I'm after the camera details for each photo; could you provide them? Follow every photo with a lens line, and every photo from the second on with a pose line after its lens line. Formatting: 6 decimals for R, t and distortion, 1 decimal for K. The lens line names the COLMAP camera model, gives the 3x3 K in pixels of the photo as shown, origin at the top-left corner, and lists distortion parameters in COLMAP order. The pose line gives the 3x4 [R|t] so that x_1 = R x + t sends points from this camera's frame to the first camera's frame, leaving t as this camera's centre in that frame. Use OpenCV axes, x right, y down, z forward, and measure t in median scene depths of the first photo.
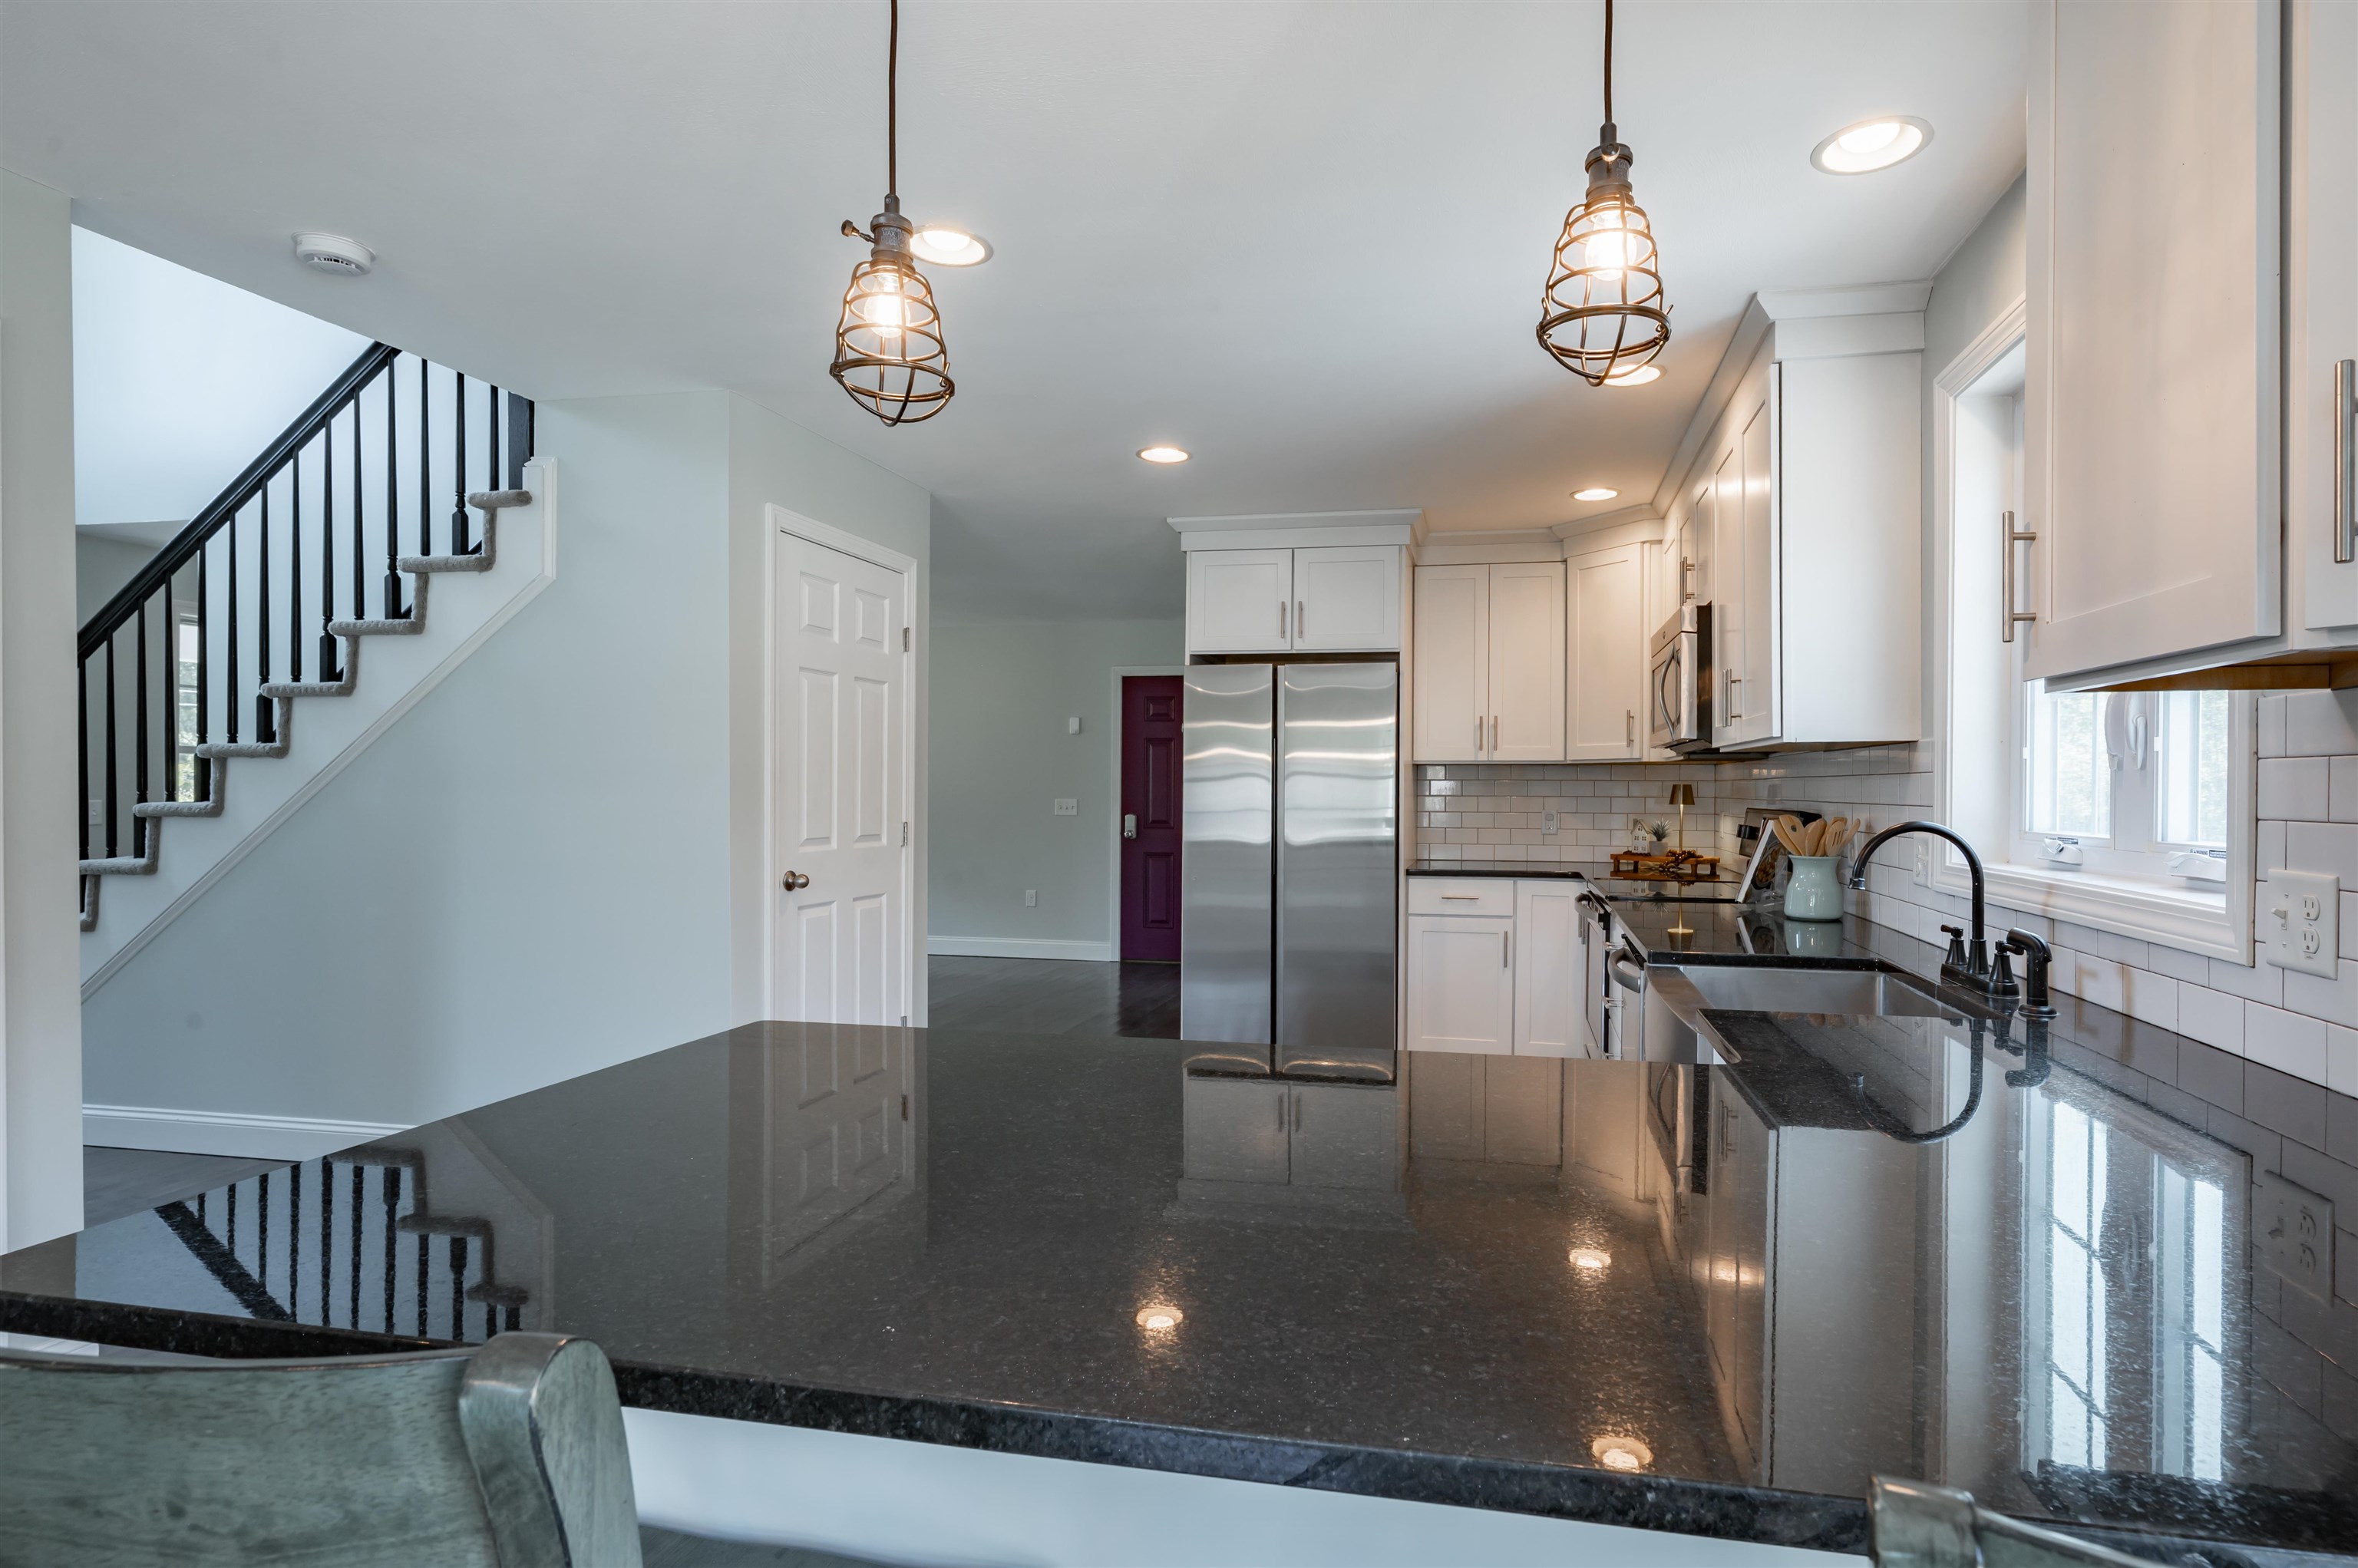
lens RADIAL K [[1158.3, 0, 1270.3], [0, 1158.3, 797.6], [0, 0, 1]] dist [0.000161, 0.006964]
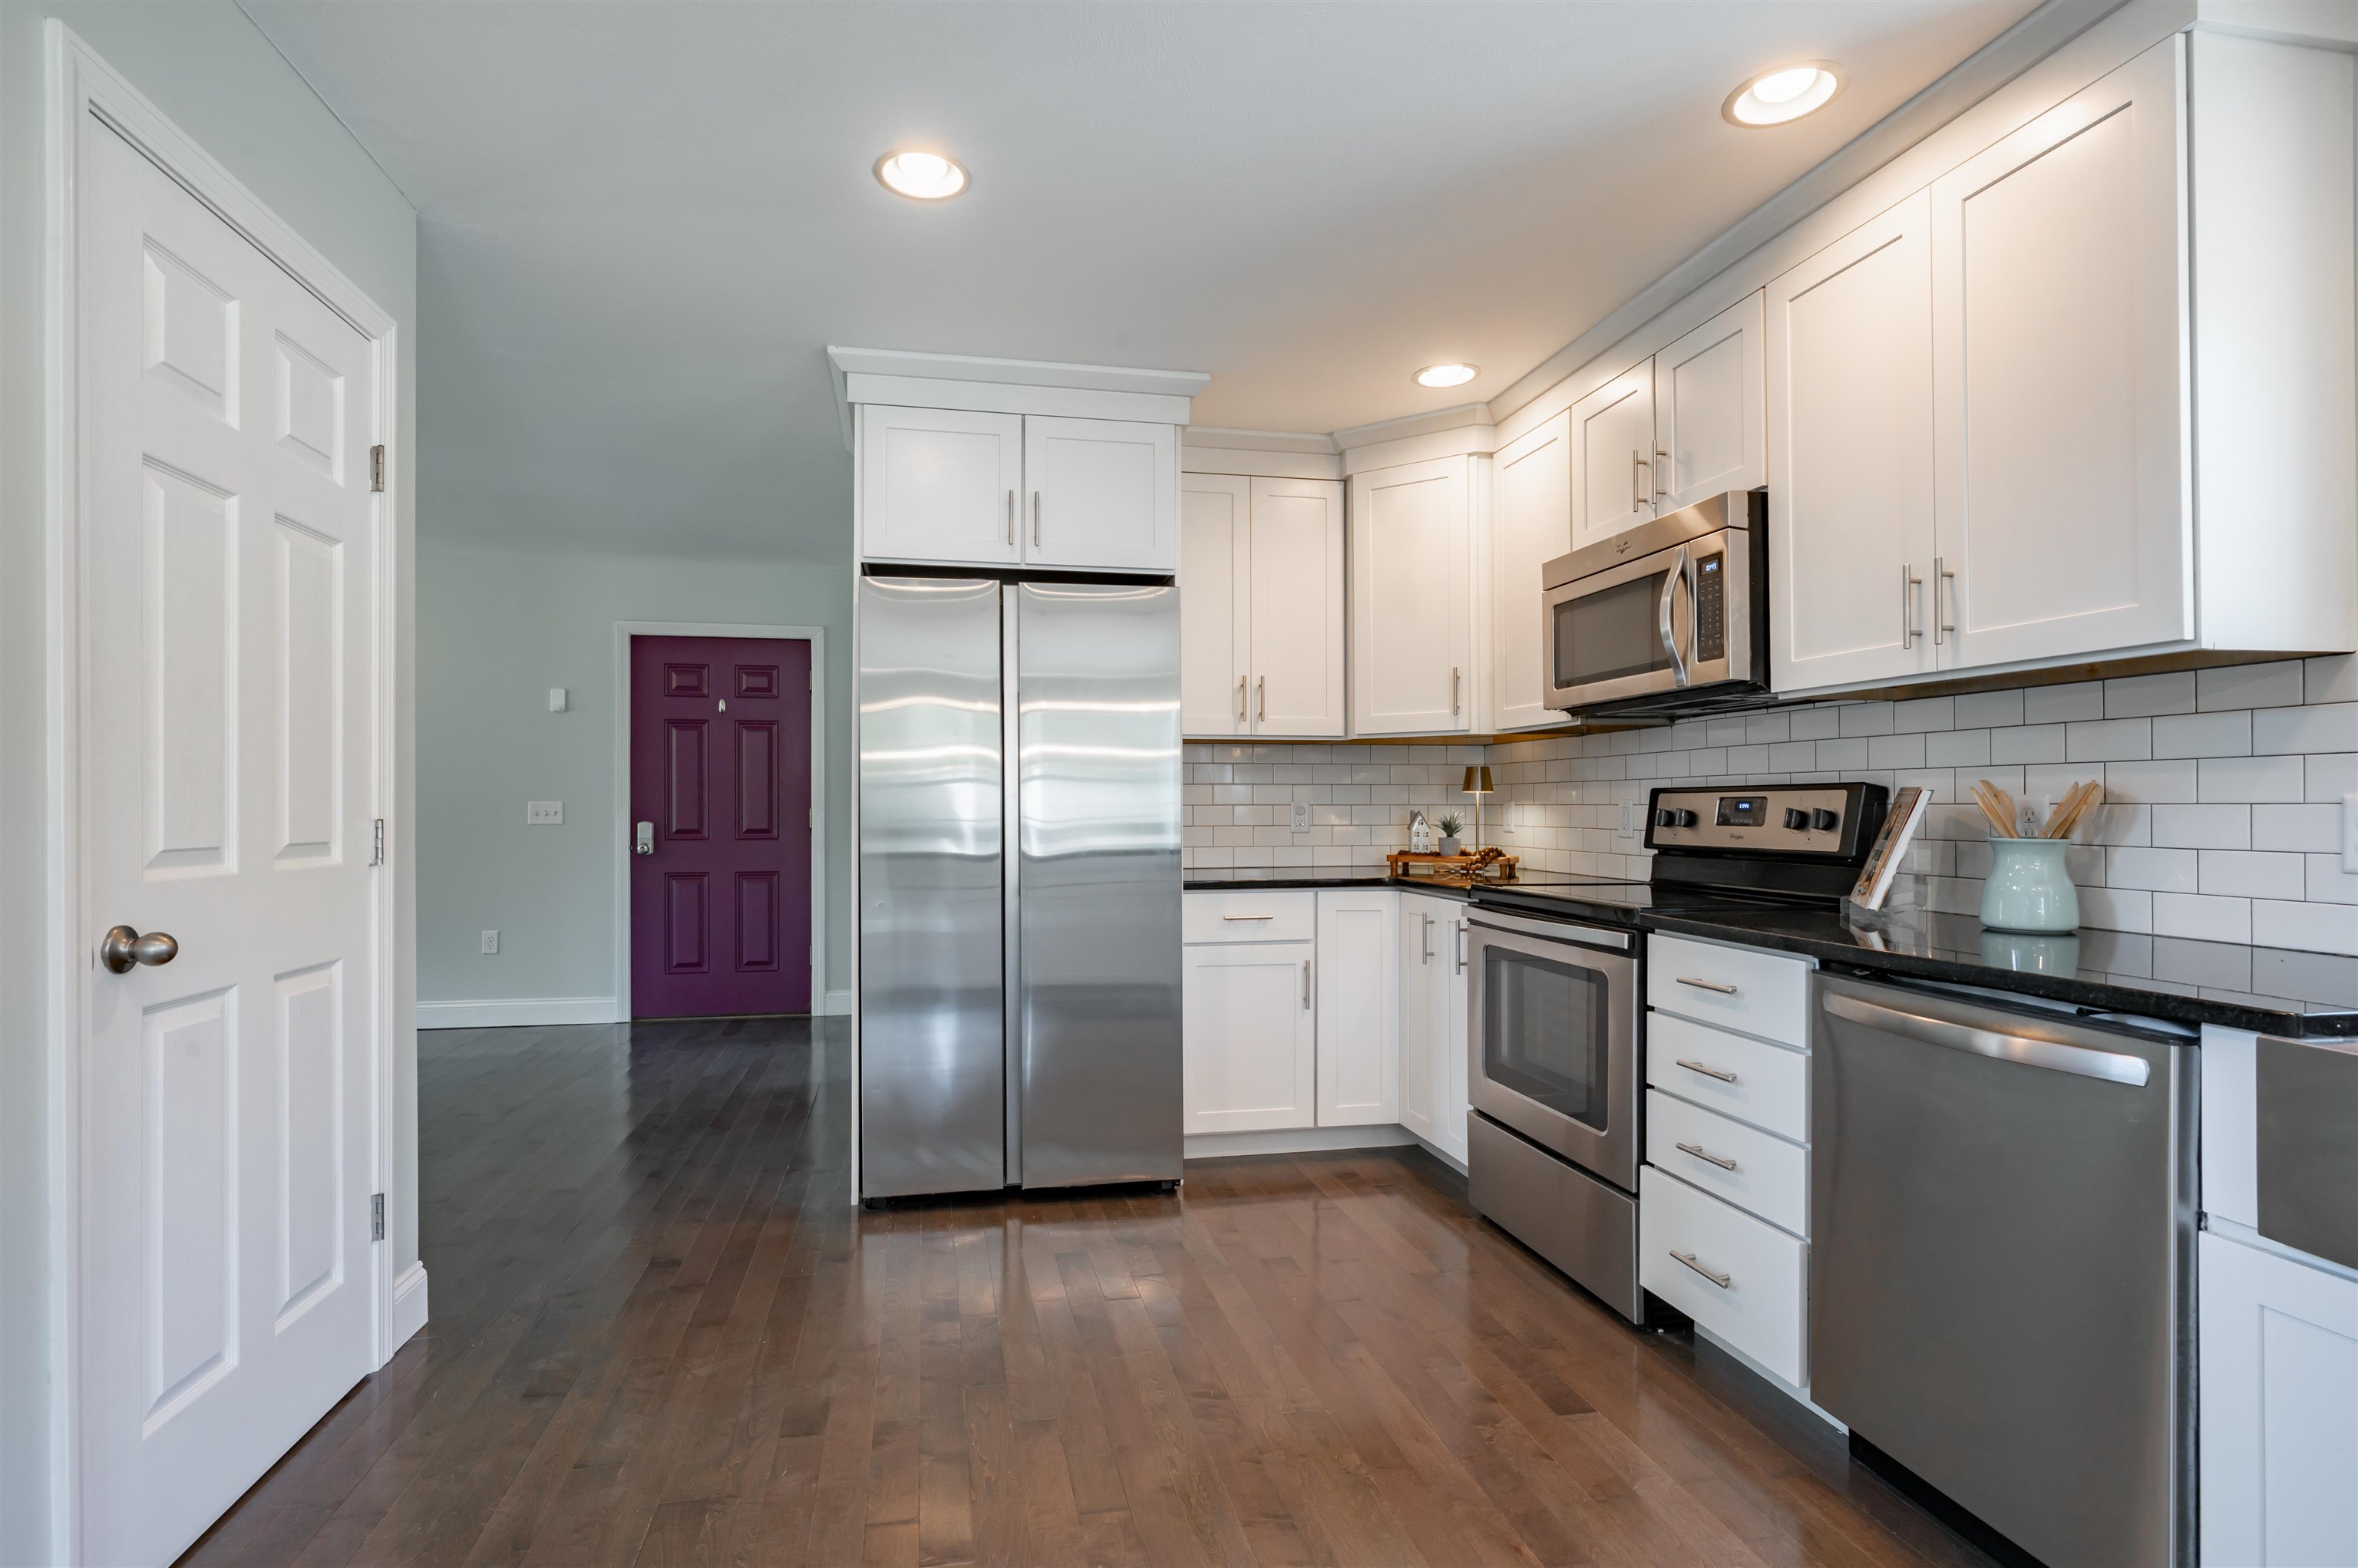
lens RADIAL K [[1158.3, 0, 1148.5], [0, 1158.3, 801.8], [0, 0, 1]] dist [0.000161, 0.006964]
pose [[0.926820, -0.005485, 0.375466, -0.172642], [0.009386, 0.999919, -0.008561, 0.018999], [-0.375389, 0.011459, 0.926797, 0.353905]]
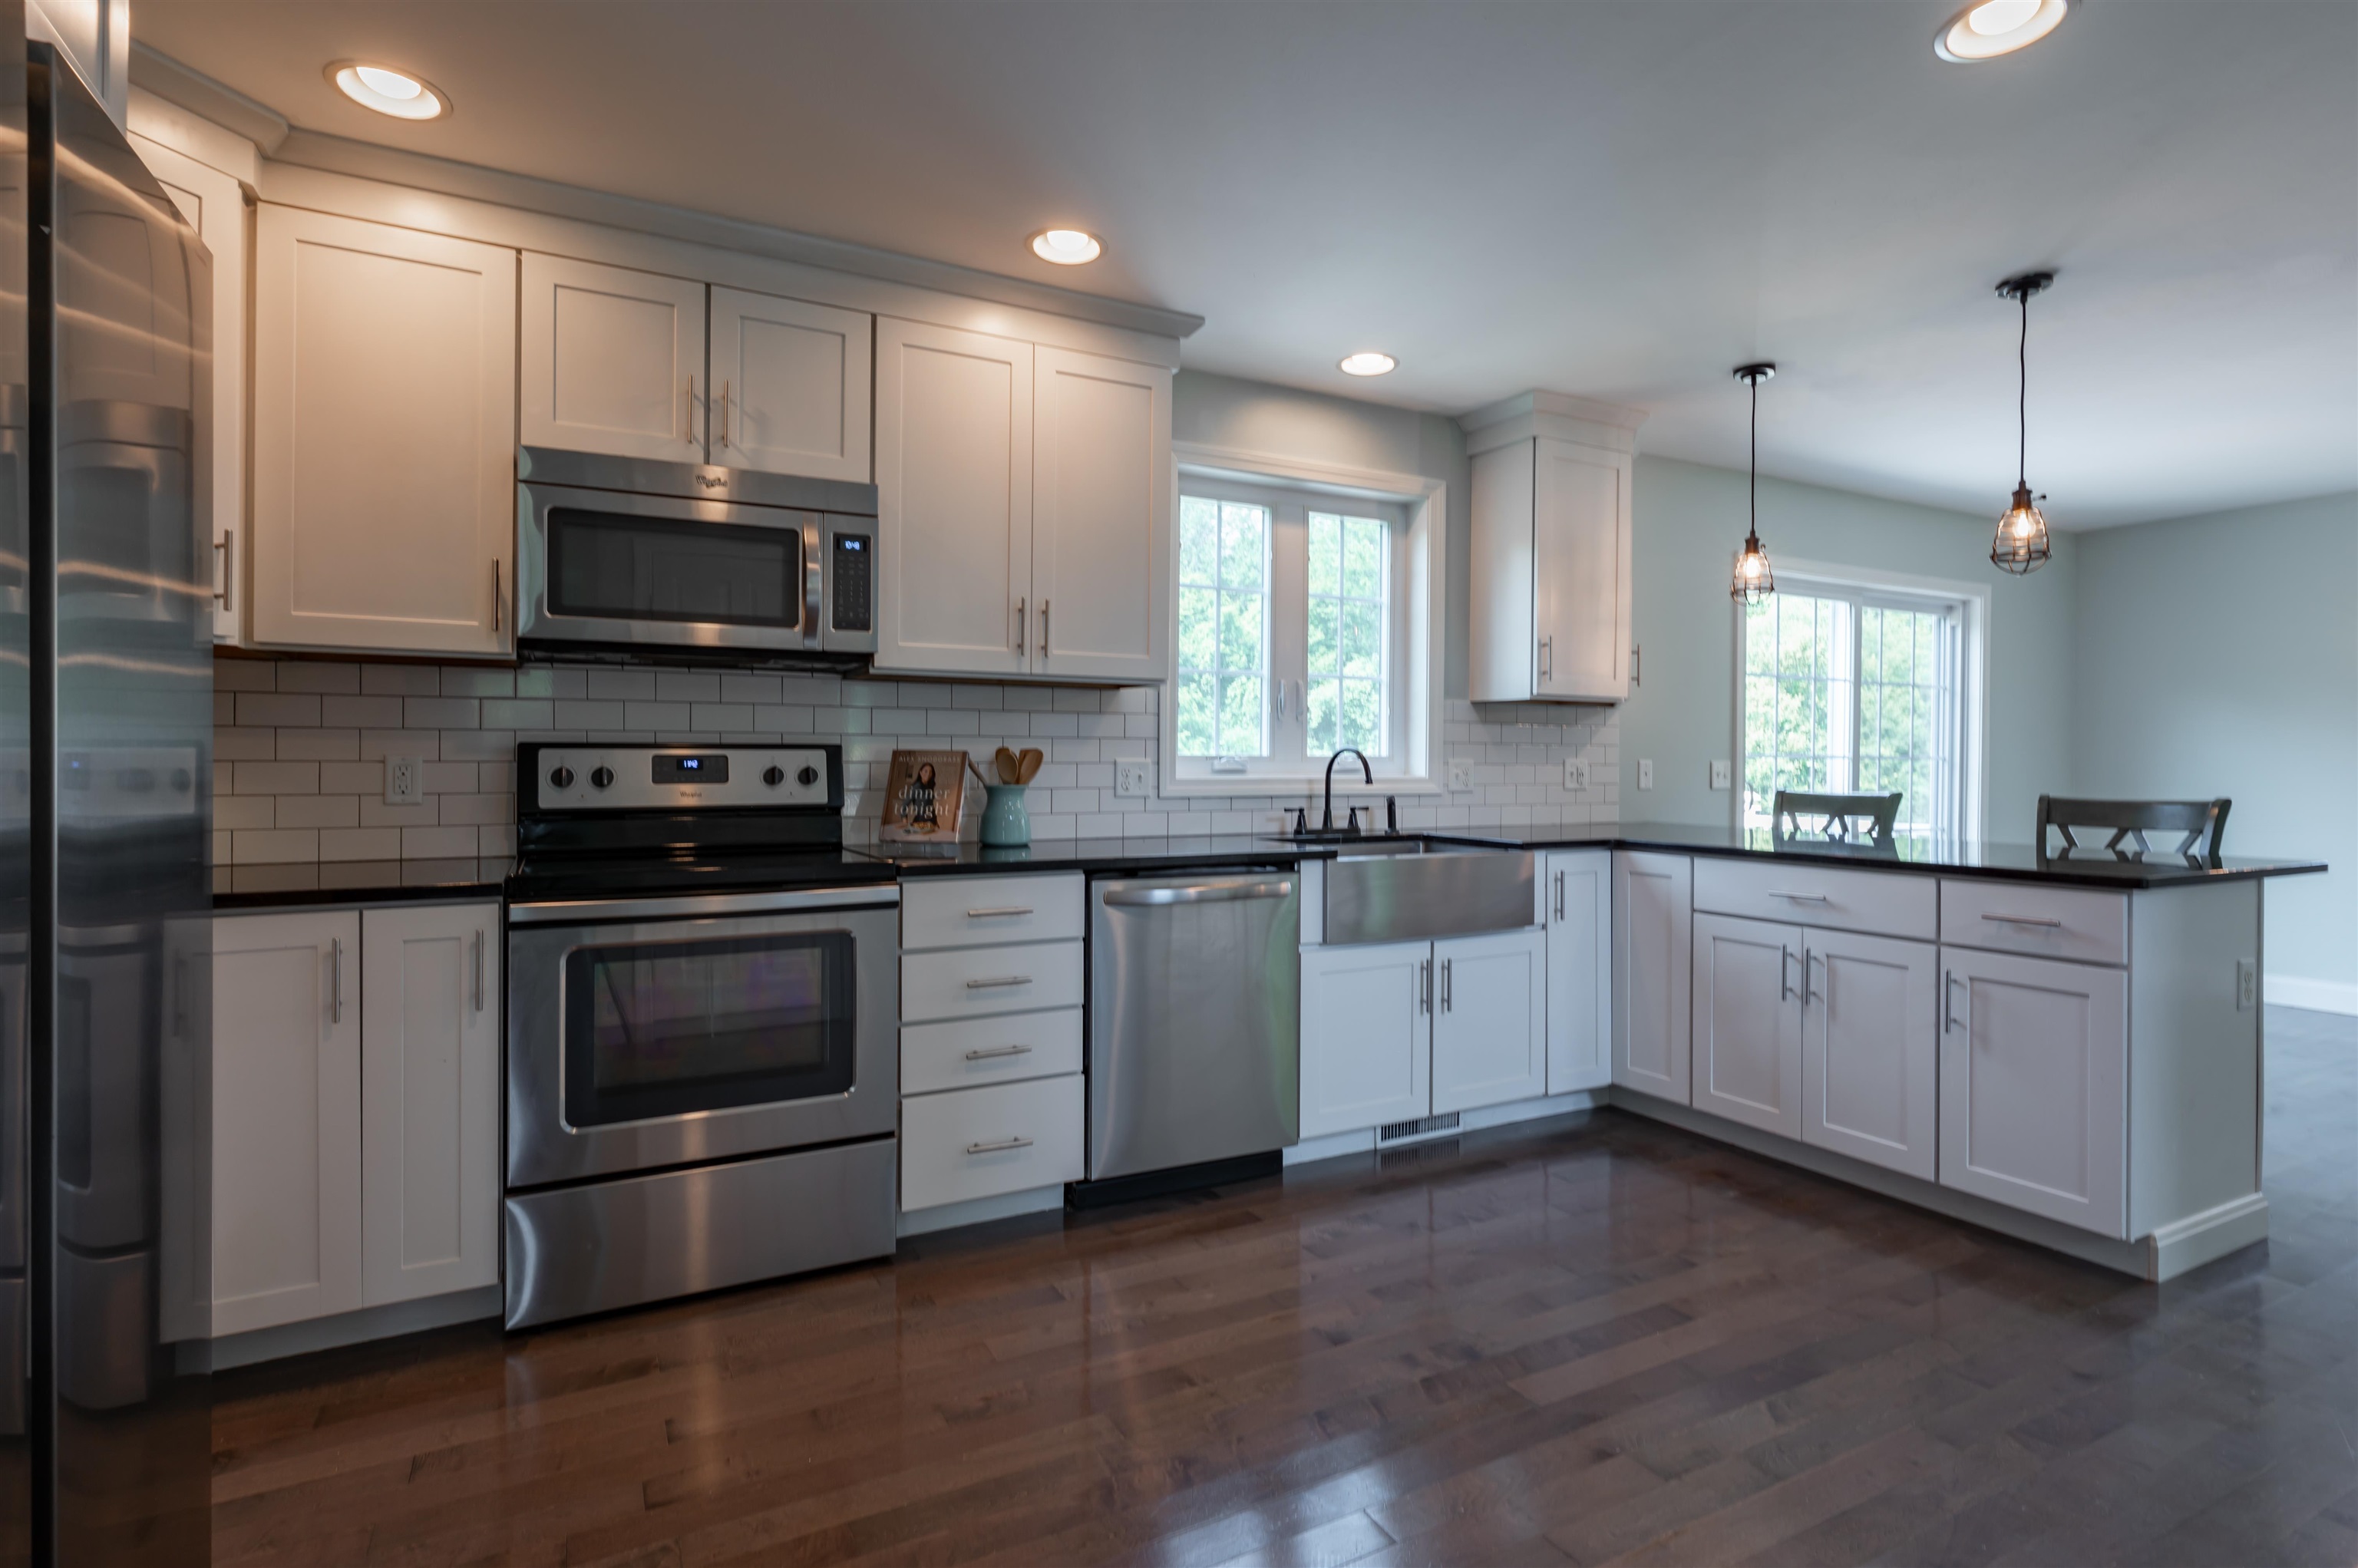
lens RADIAL K [[1158.3, 0, 1156.3], [0, 1158.3, 765.7], [0, 0, 1]] dist [0.000161, 0.006964]
pose [[-0.617060, -0.013554, 0.786800, -0.284869], [-0.002039, 0.999876, 0.015626, 0.009895], [-0.786914, 0.008037, -0.617011, 0.988268]]
